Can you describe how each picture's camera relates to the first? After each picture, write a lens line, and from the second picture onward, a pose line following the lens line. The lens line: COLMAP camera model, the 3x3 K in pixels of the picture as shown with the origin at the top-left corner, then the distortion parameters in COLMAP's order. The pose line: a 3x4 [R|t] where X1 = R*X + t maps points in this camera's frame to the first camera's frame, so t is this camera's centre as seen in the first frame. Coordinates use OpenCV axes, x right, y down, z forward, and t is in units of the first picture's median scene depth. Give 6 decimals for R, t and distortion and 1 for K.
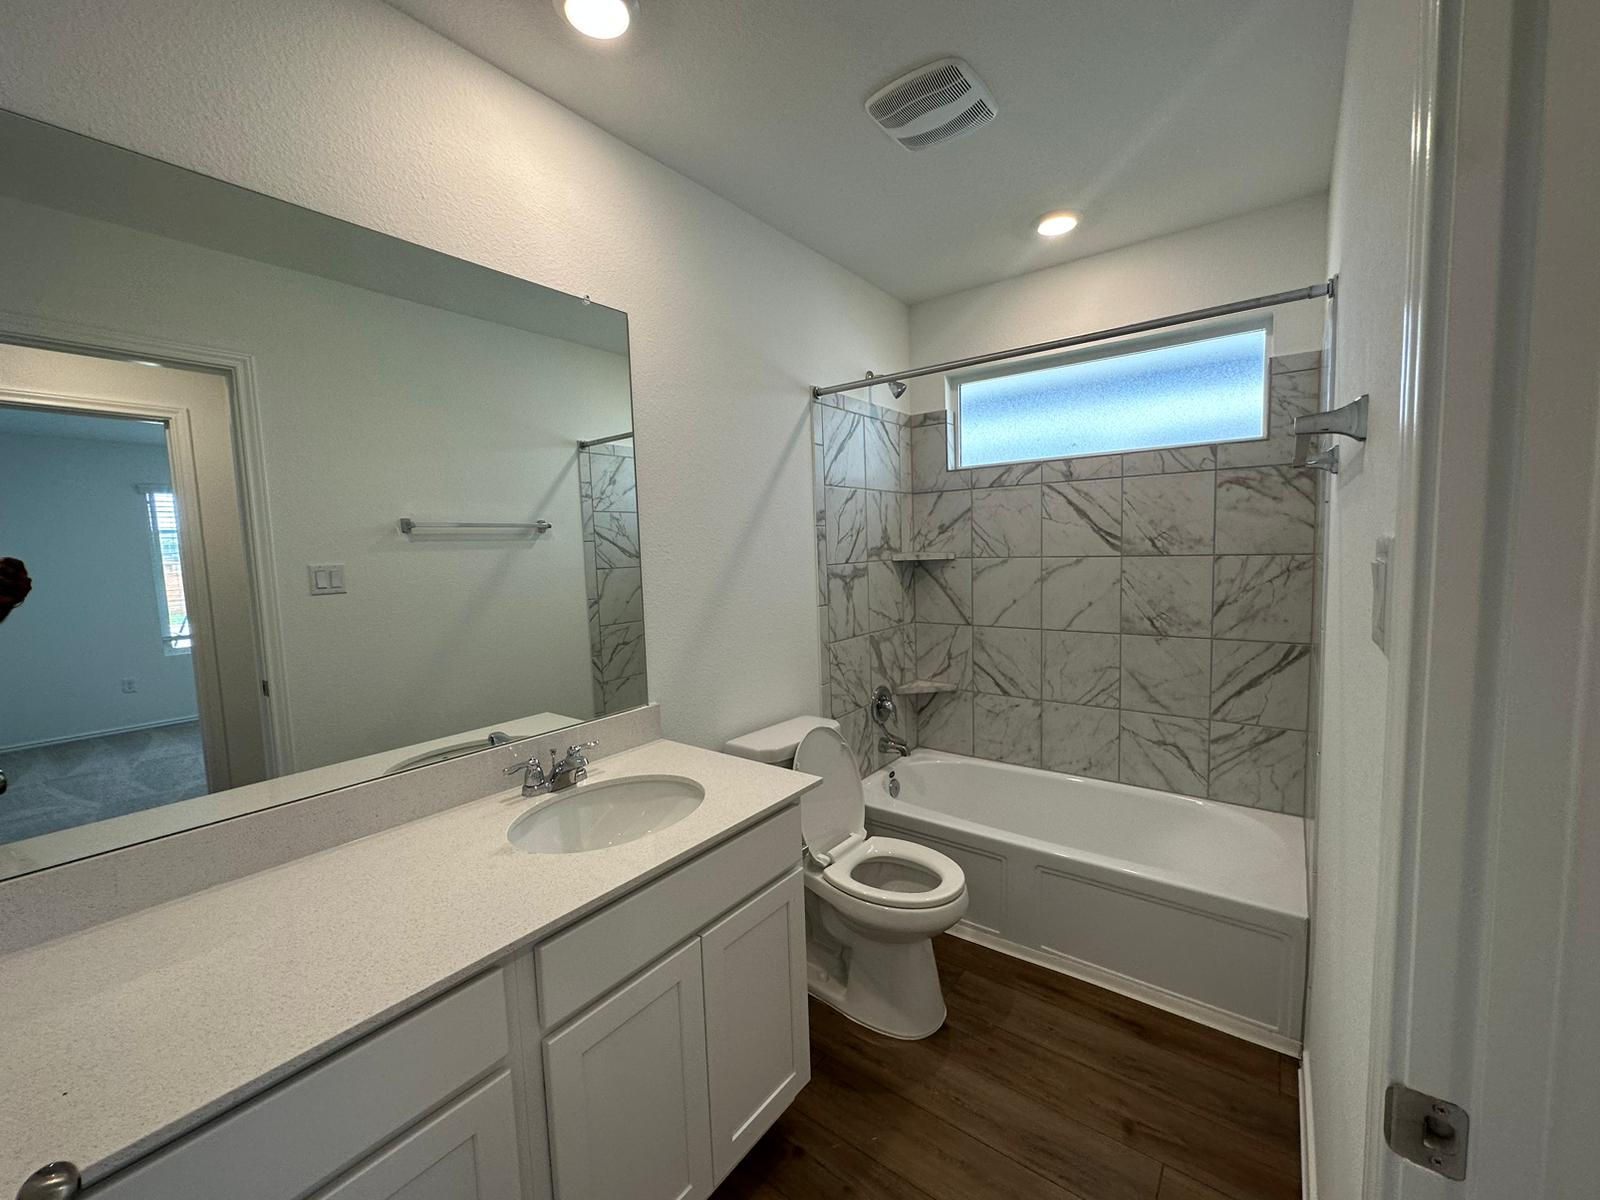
lens RADIAL K [[641.5, 0, 814.5], [0, 641.5, 611.4], [0, 0, 1]] dist [-0.002662, 0.000482]
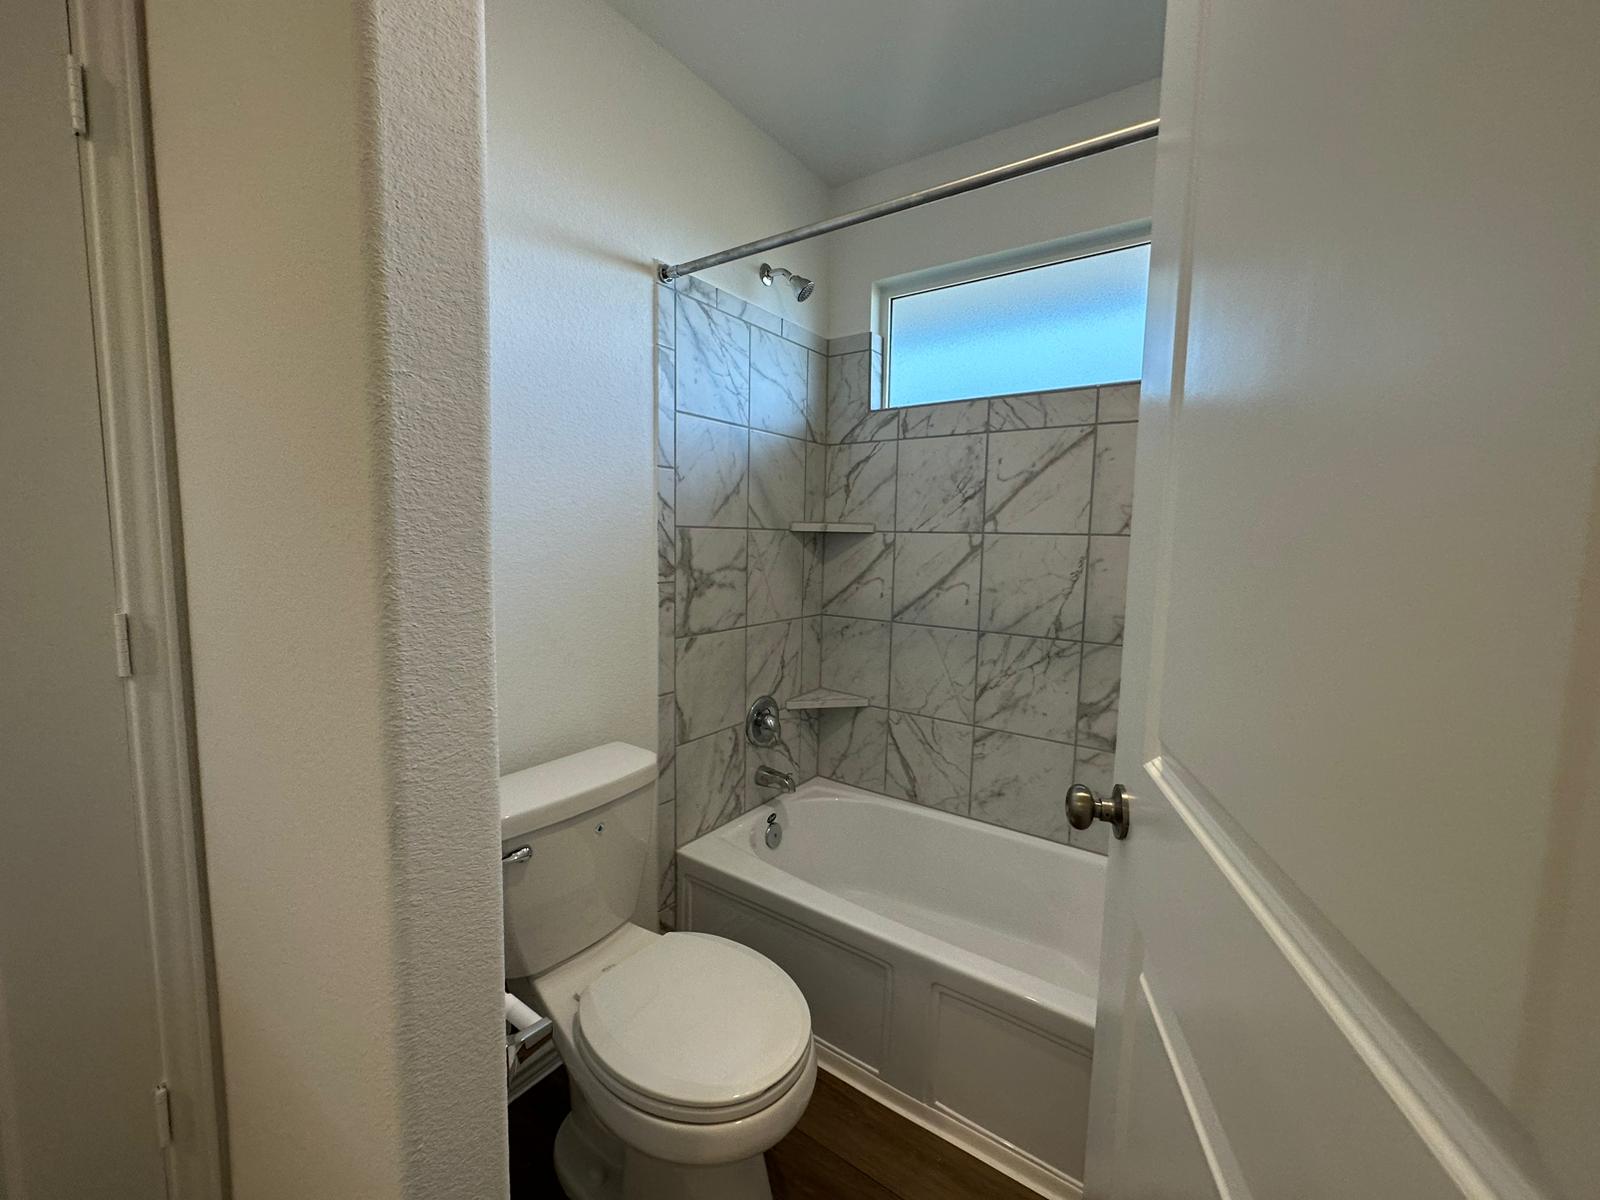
lens RADIAL K [[641.5, 0, 807.3], [0, 641.5, 588.6], [0, 0, 1]] dist [-0.002662, 0.000482]
pose [[0.998738, 0.041716, 0.027958, 0.183291], [-0.041660, 0.999129, -0.002582, -0.009206], [-0.028041, 0.001414, 0.999606, 0.371748]]
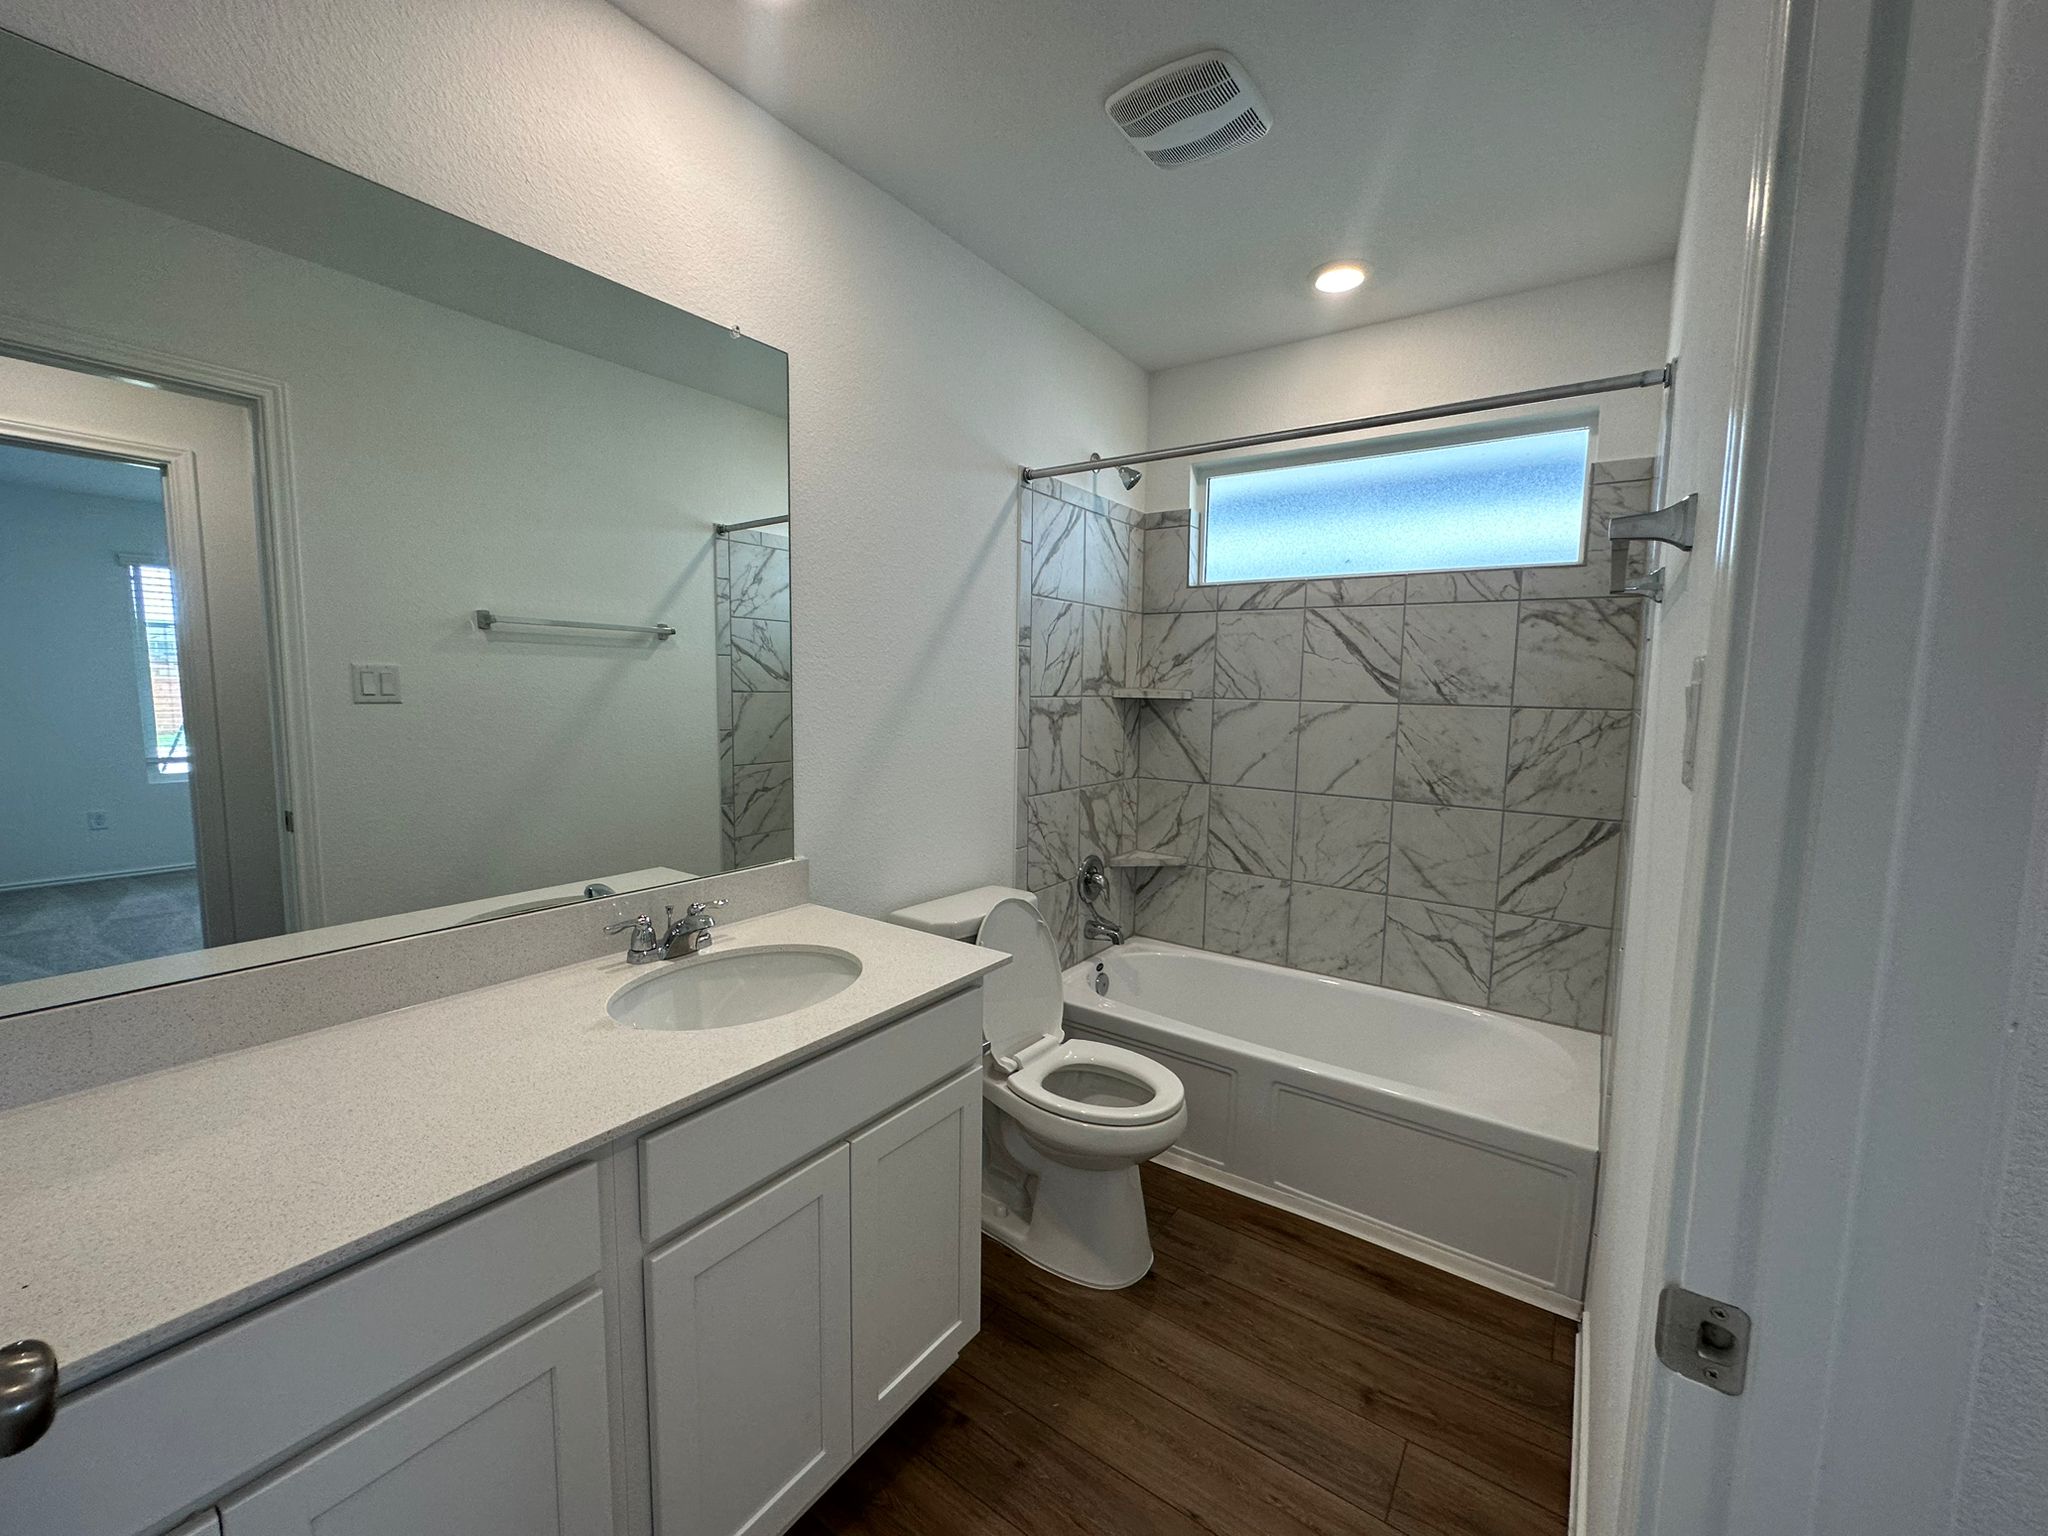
lens RADIAL K [[821.1, 0, 1040.2], [0, 821.1, 781.4], [0, 0, 1]] dist [-0.002662, 0.000482]
pose [[0.998325, 0.045360, 0.035900, 0.000651], [-0.045899, 0.998843, 0.014336, 0.019849], [-0.035208, -0.015960, 0.999253, -0.009960]]
